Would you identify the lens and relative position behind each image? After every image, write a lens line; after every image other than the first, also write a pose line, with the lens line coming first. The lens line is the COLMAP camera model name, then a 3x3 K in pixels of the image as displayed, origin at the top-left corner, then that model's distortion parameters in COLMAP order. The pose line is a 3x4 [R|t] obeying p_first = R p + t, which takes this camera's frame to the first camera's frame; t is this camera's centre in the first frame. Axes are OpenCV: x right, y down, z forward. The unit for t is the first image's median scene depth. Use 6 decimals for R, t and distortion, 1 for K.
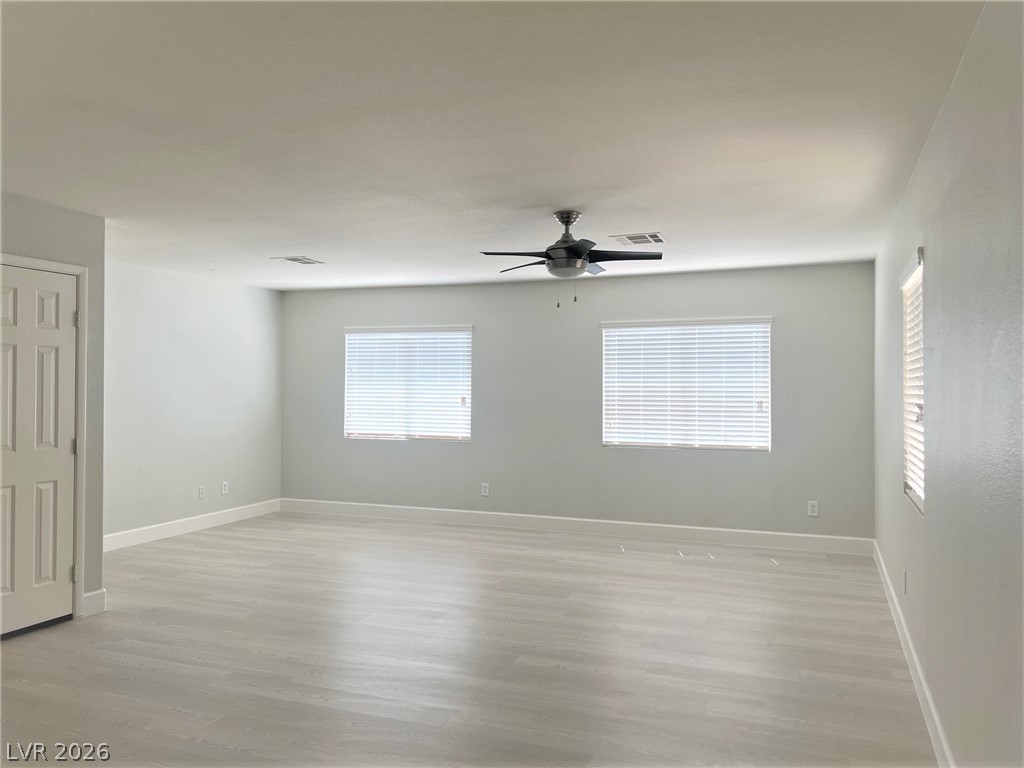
lens RADIAL K [[764.8, 0, 512.0], [0, 764.8, 384.0], [0, 0, 1]] dist [0.062433, -0.003580]
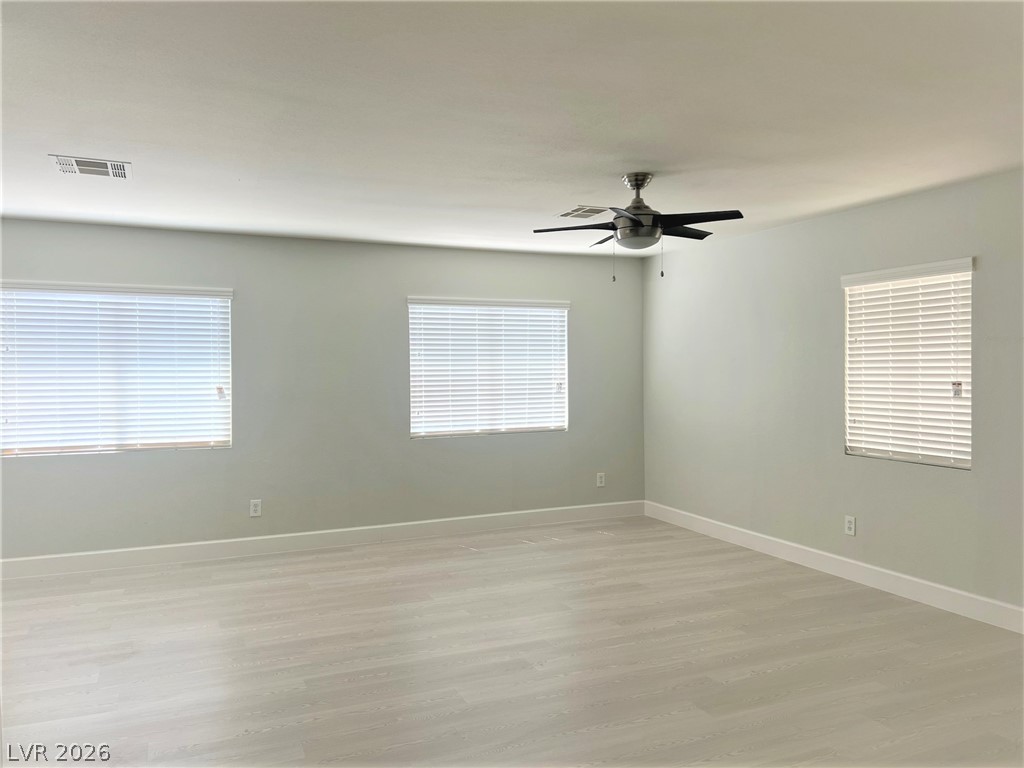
lens RADIAL K [[764.8, 0, 512.0], [0, 764.8, 384.0], [0, 0, 1]] dist [0.062433, -0.003580]
pose [[0.697630, -0.023954, 0.716057, -0.444152], [0.007735, 0.999634, 0.025905, -0.003179], [-0.716416, -0.012533, 0.697561, 0.313778]]
